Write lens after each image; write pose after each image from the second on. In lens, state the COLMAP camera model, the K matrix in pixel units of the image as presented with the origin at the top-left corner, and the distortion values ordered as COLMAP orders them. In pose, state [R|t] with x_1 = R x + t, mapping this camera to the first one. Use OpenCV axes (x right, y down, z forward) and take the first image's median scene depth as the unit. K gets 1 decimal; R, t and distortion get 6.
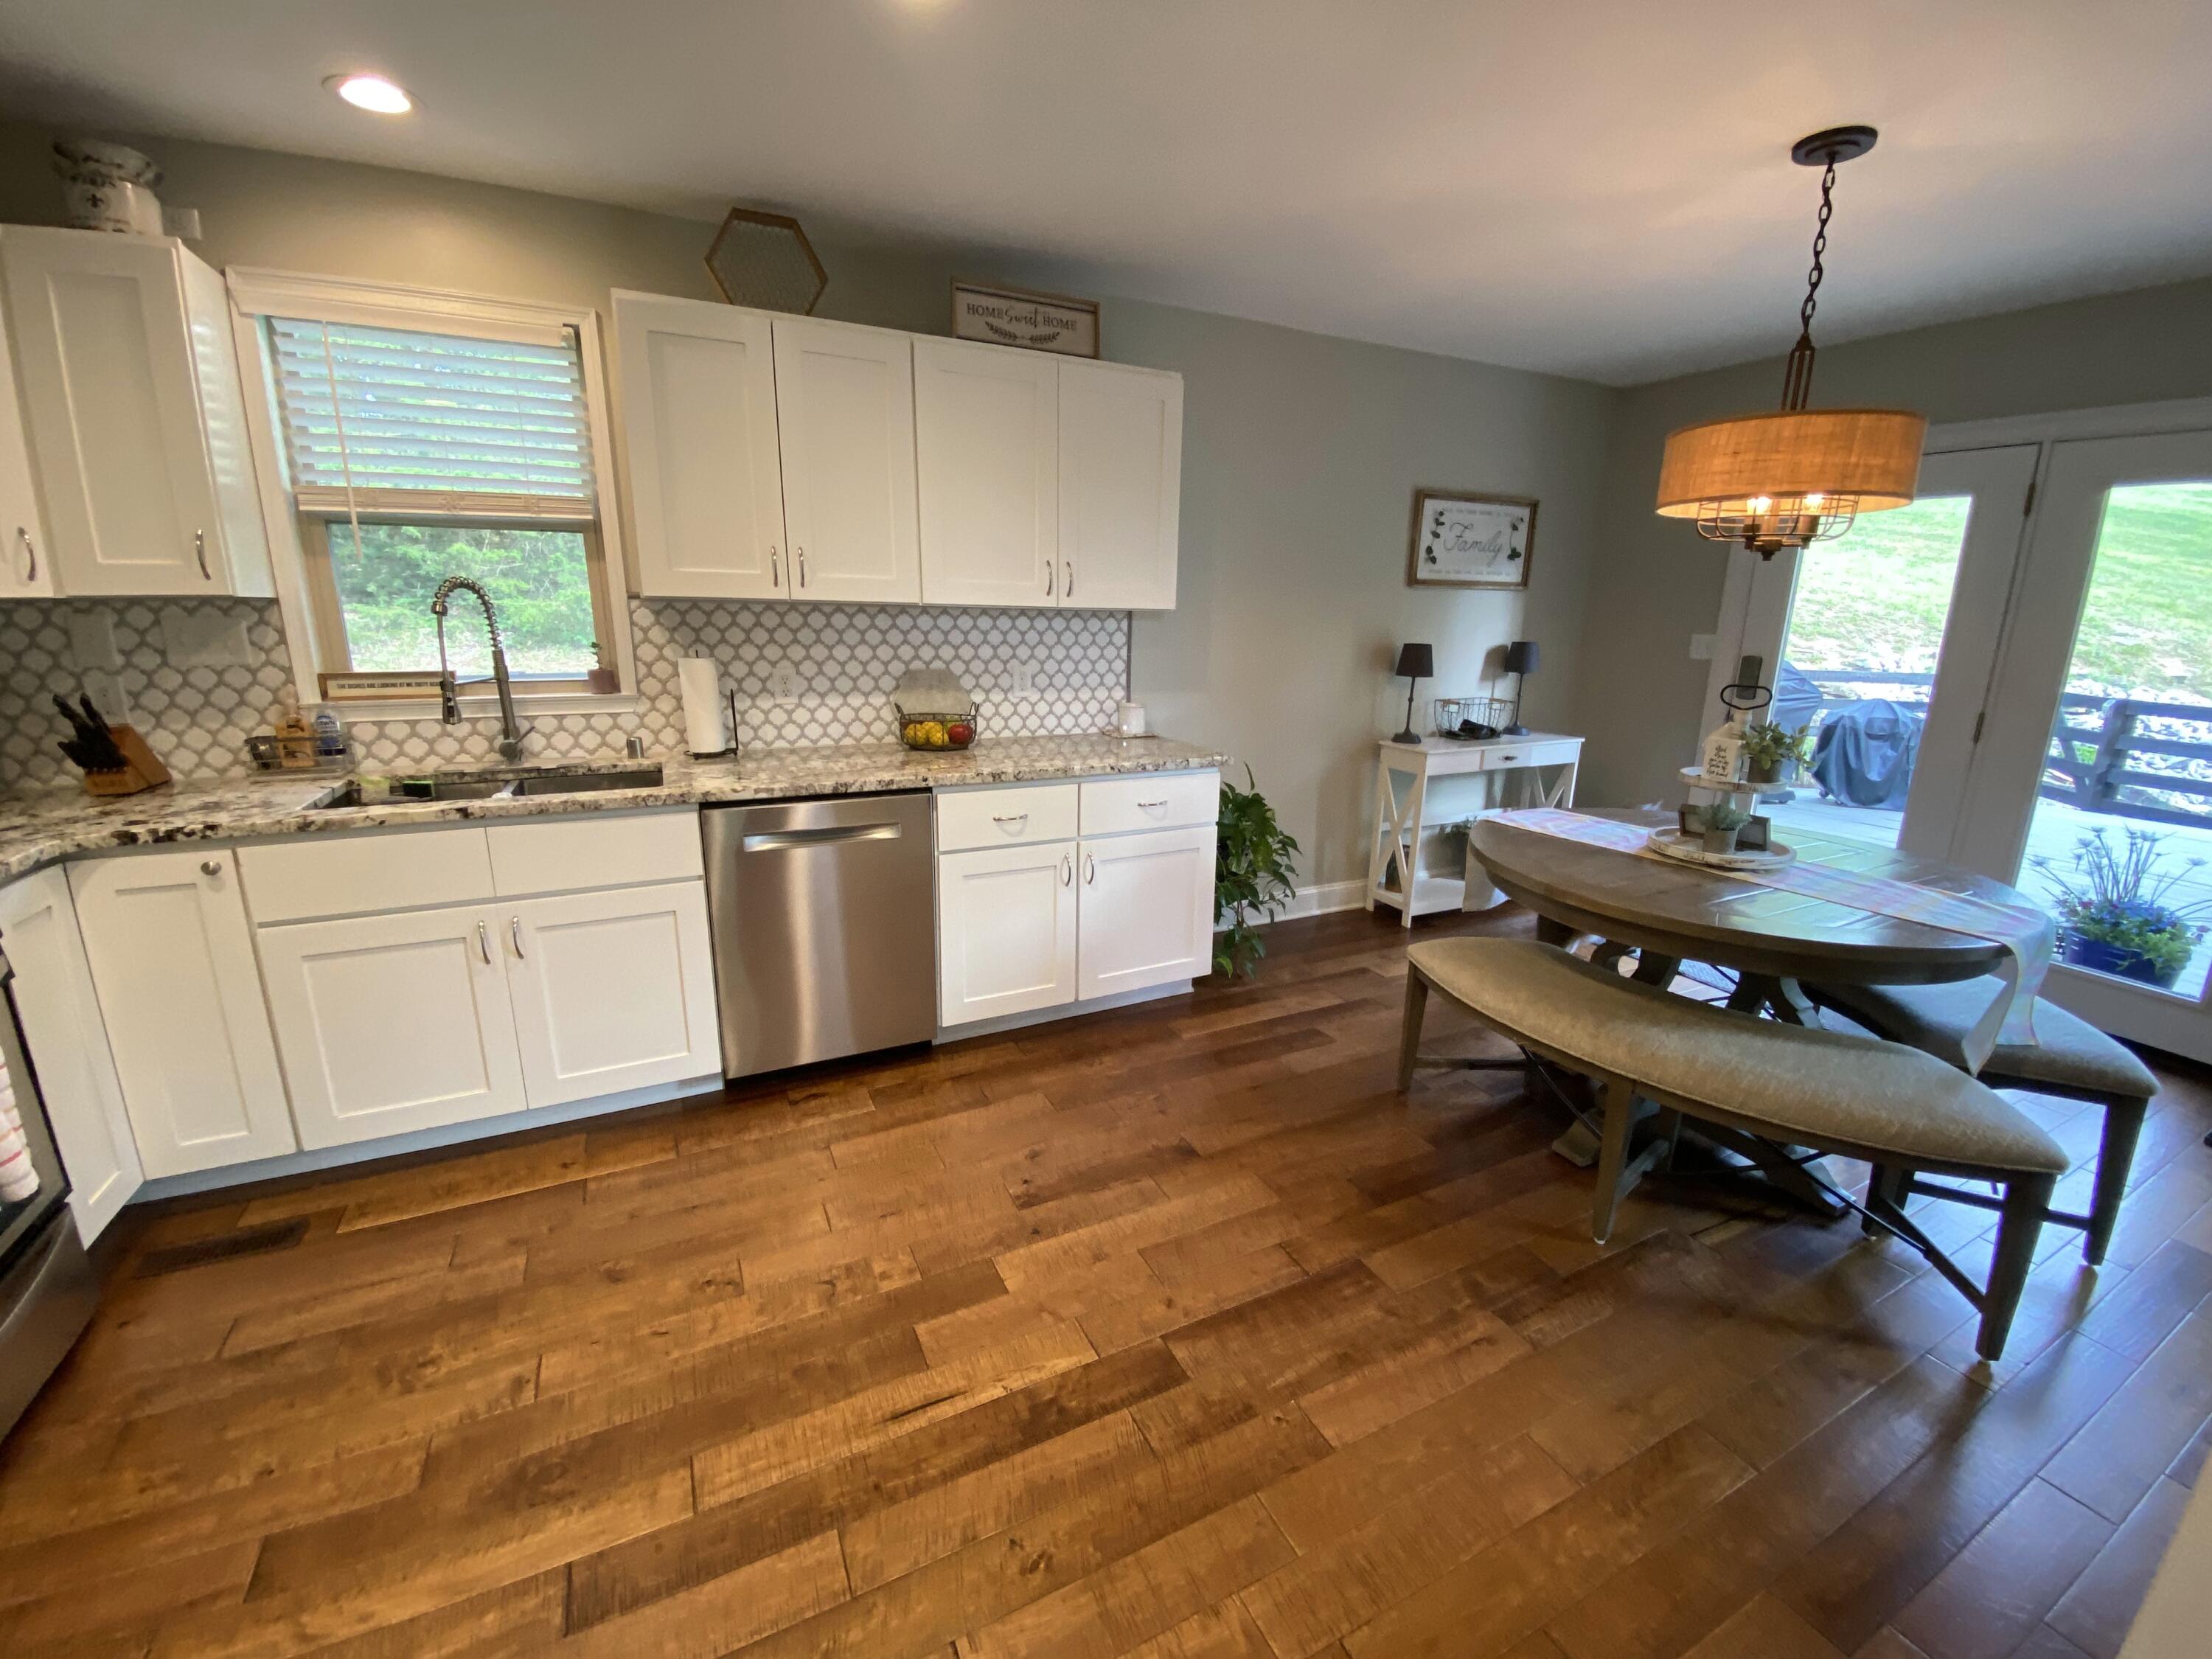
lens RADIAL K [[899.6, 0, 1109.9], [0, 899.6, 821.7], [0, 0, 1]] dist [0.034460, -0.028506]
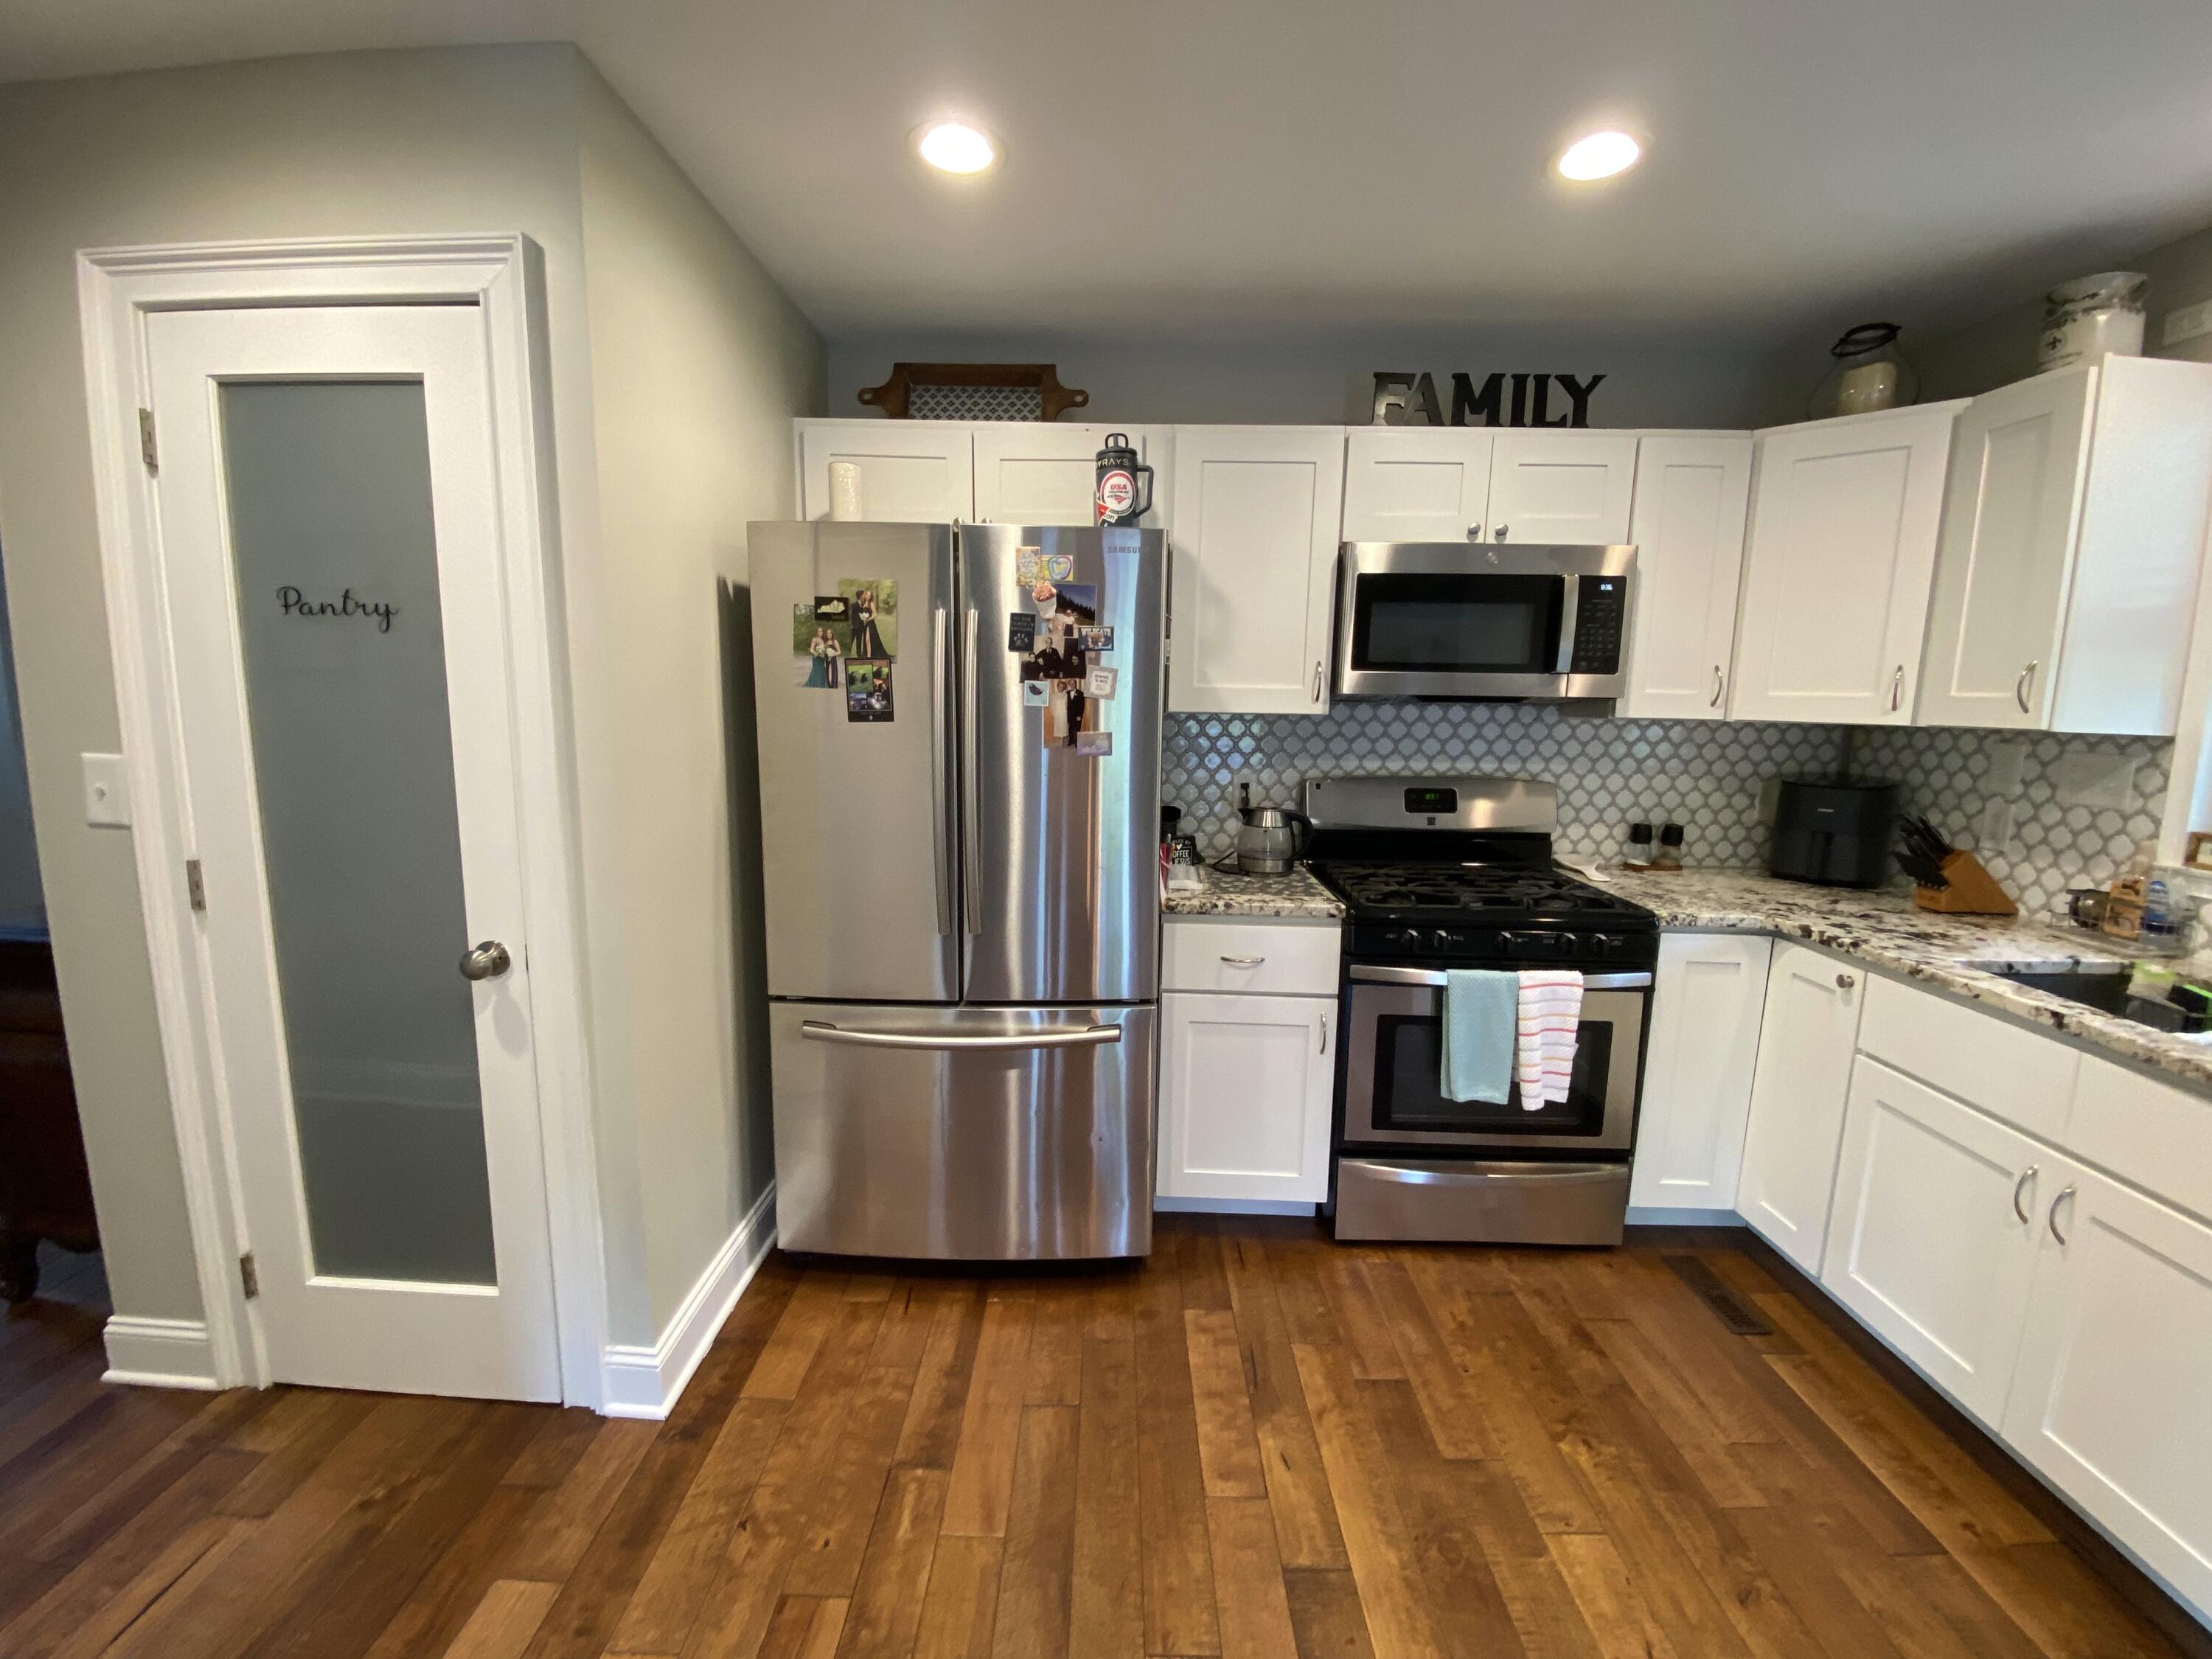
lens RADIAL K [[899.6, 0, 1109.9], [0, 899.6, 821.7], [0, 0, 1]] dist [0.034460, -0.028506]
pose [[-0.458232, 0.101228, -0.883050, 0.235458], [-0.228652, 0.946632, 0.227168, -0.130278], [0.858919, 0.306006, -0.410631, 0.502042]]
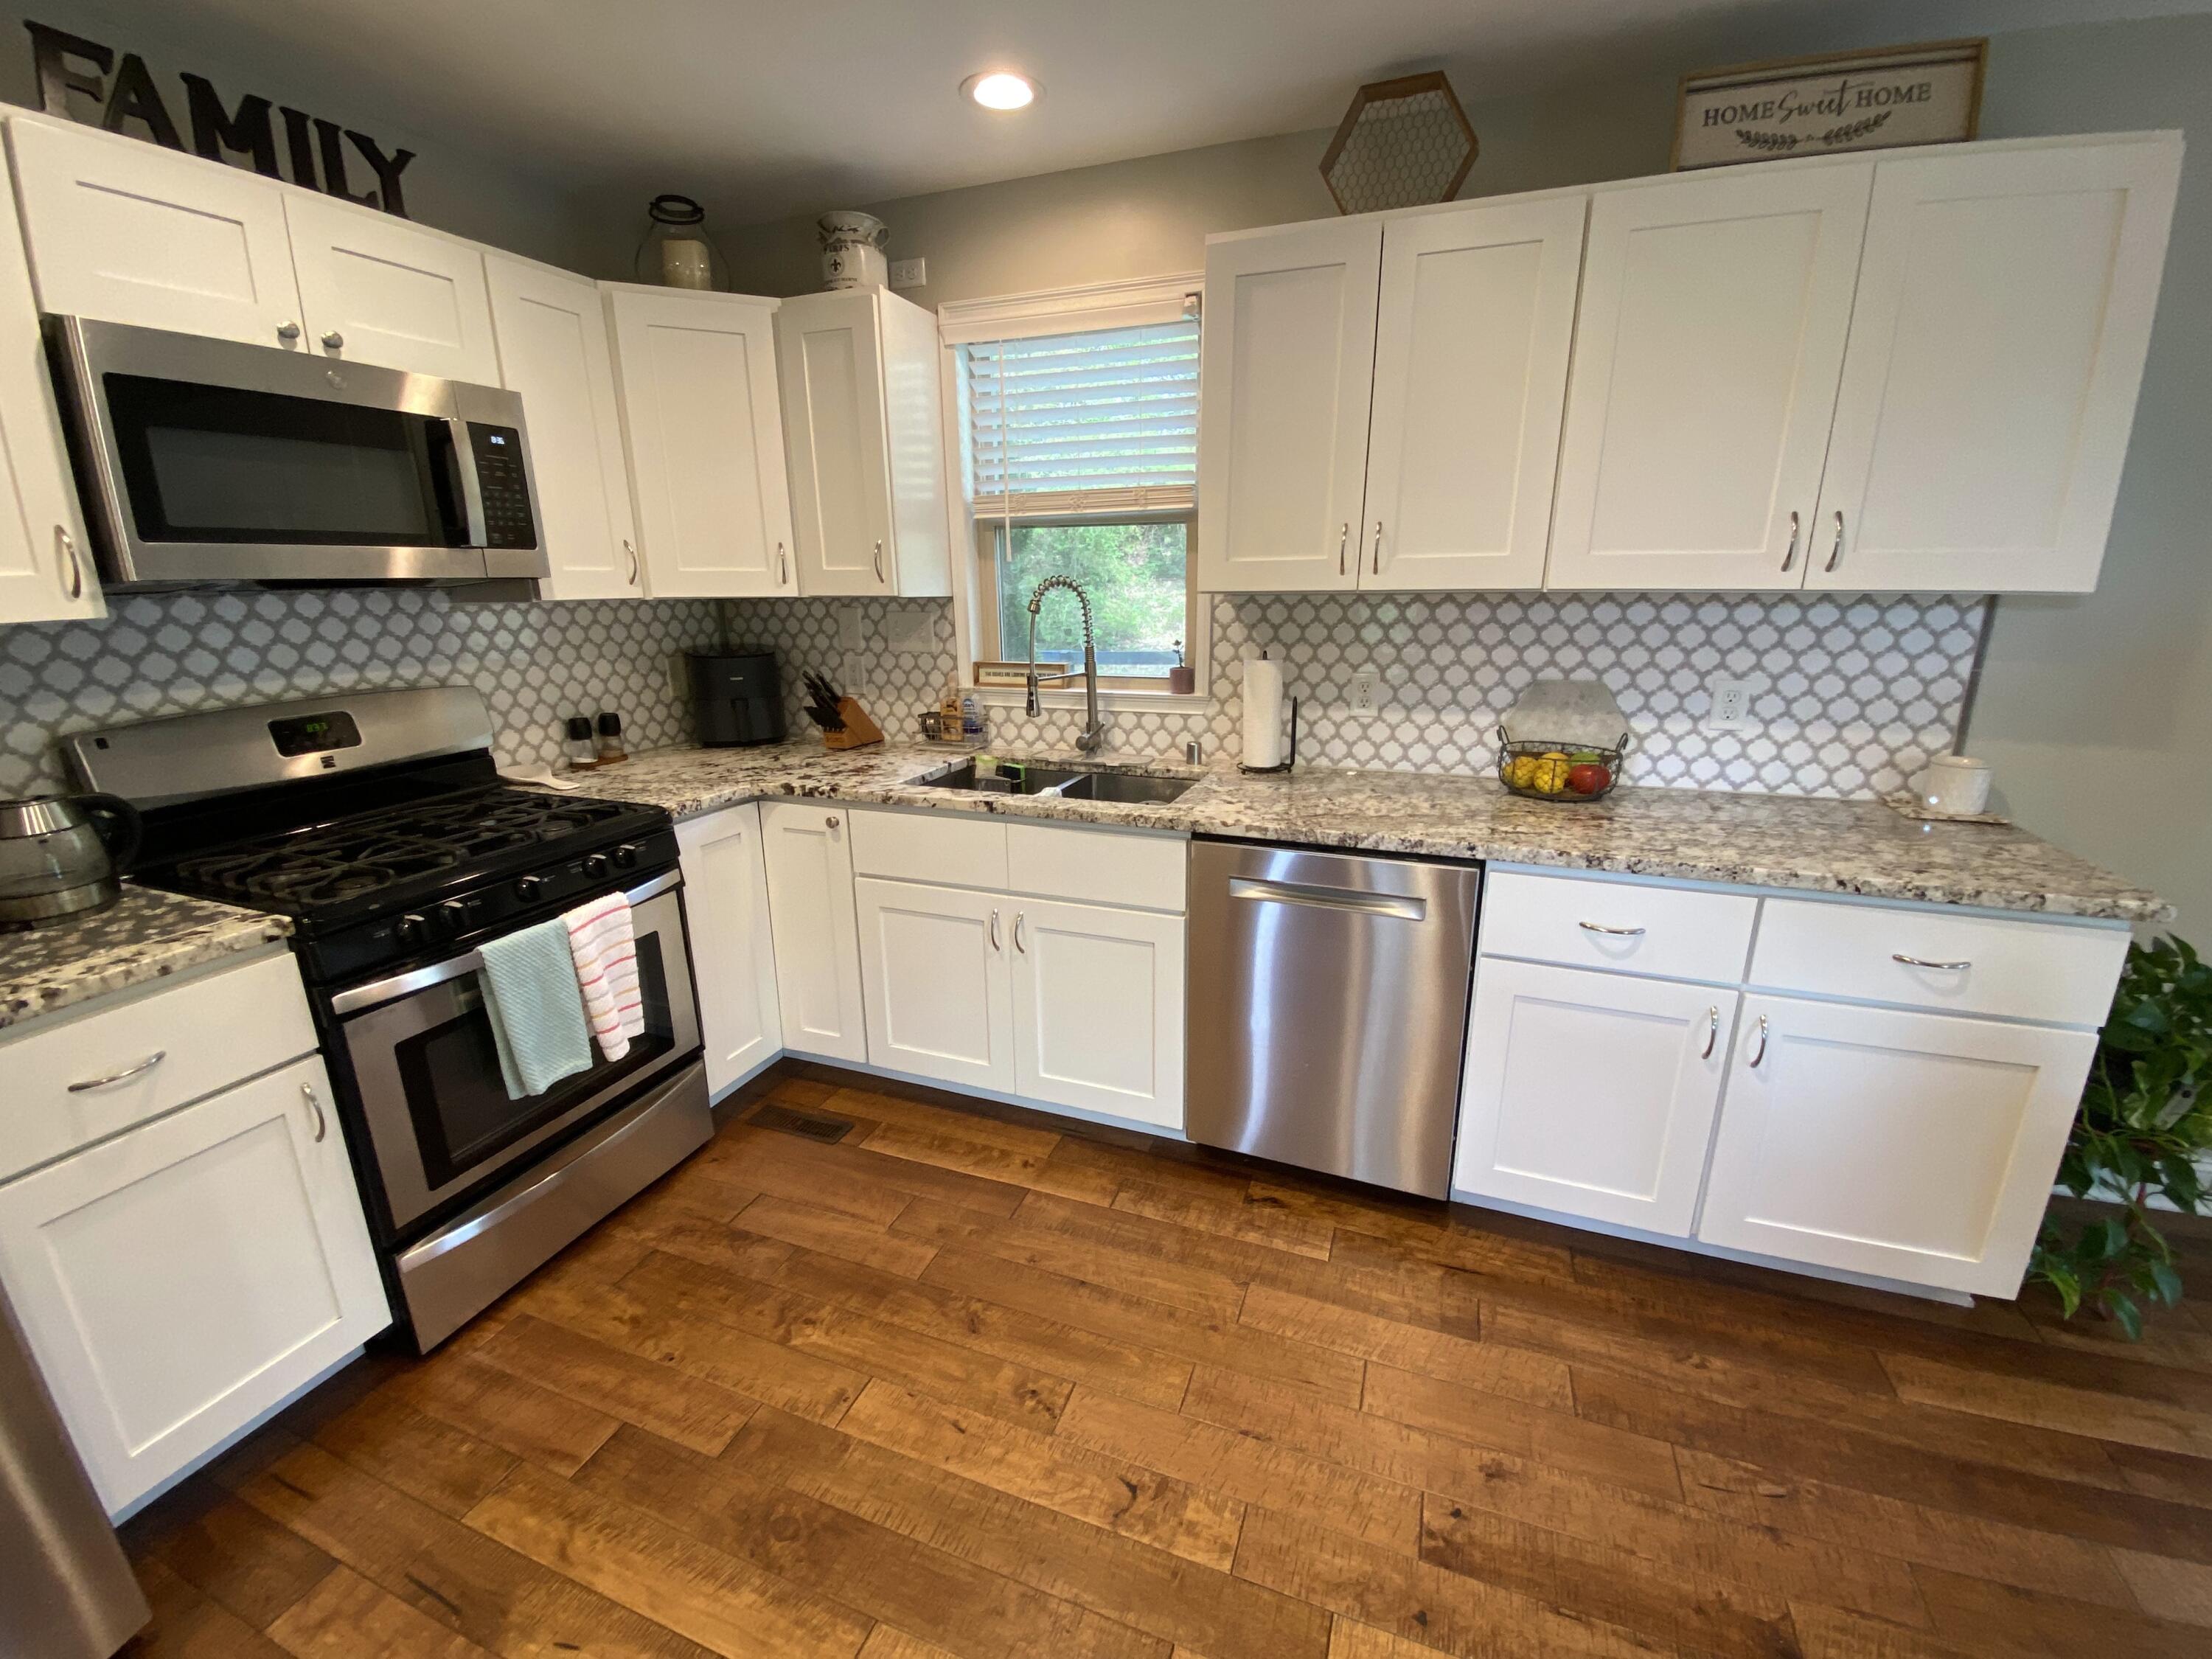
lens RADIAL K [[899.6, 0, 1109.9], [0, 899.6, 821.7], [0, 0, 1]] dist [0.034460, -0.028506]
pose [[0.680606, 0.170233, -0.712599, 0.102267], [-0.150212, 0.984393, 0.091694, -0.091857], [0.717086, 0.044634, 0.695554, 0.327030]]
